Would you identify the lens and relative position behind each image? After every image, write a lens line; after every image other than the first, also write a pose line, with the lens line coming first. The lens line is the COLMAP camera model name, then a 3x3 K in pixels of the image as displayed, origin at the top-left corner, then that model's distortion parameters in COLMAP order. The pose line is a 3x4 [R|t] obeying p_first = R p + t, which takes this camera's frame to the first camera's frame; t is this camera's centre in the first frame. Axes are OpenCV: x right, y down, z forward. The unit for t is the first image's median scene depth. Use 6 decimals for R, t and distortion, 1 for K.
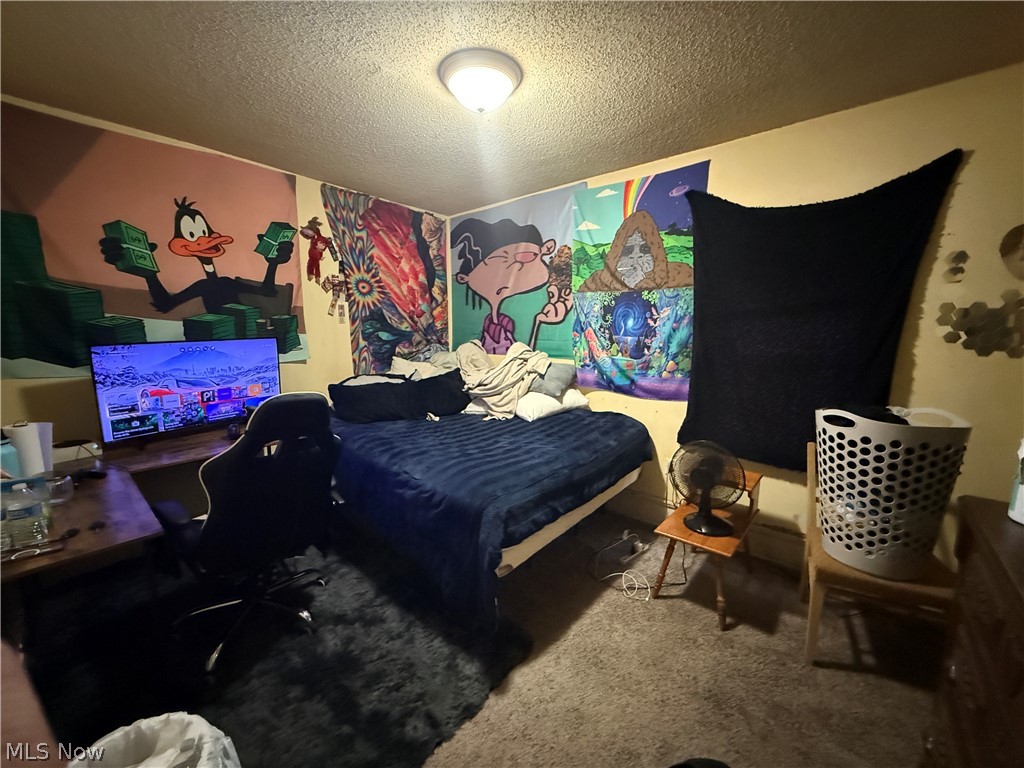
lens RADIAL K [[412.9, 0, 512.0], [0, 412.9, 383.2], [0, 0, 1]] dist [-0.000966, -0.000426]
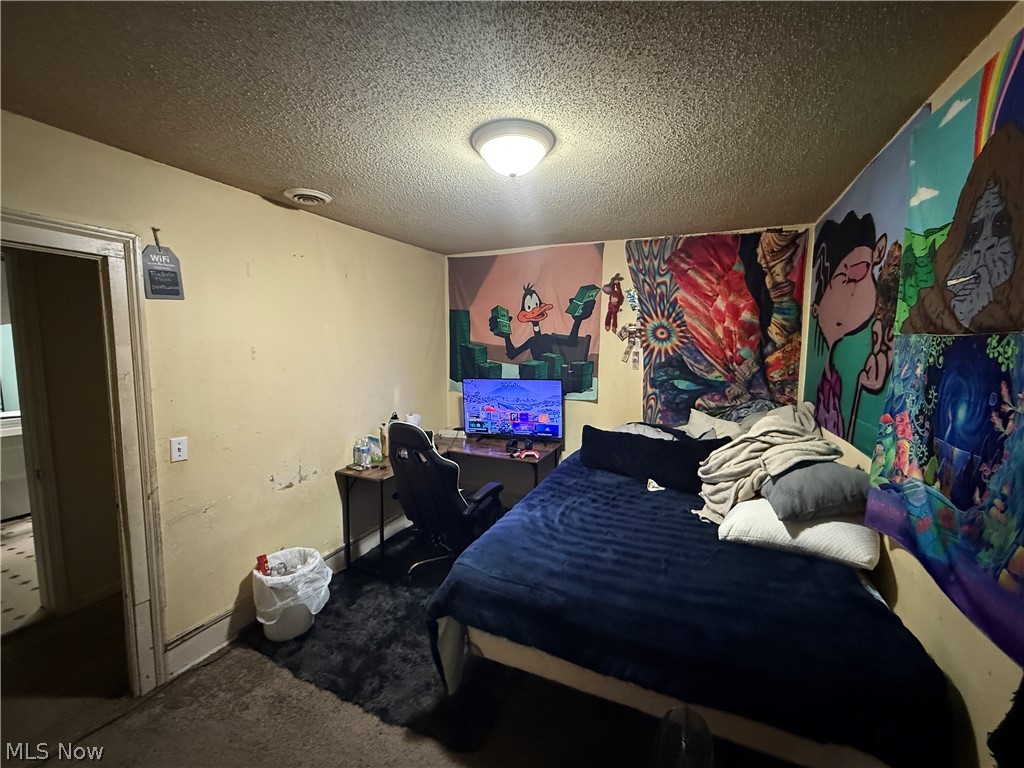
lens RADIAL K [[412.9, 0, 512.0], [0, 412.9, 383.2], [0, 0, 1]] dist [-0.000966, -0.000426]
pose [[0.269124, 0.088986, -0.958986, 0.510384], [-0.141880, 0.988522, 0.051910, -0.125339], [0.952598, 0.122090, 0.278661, 0.441495]]
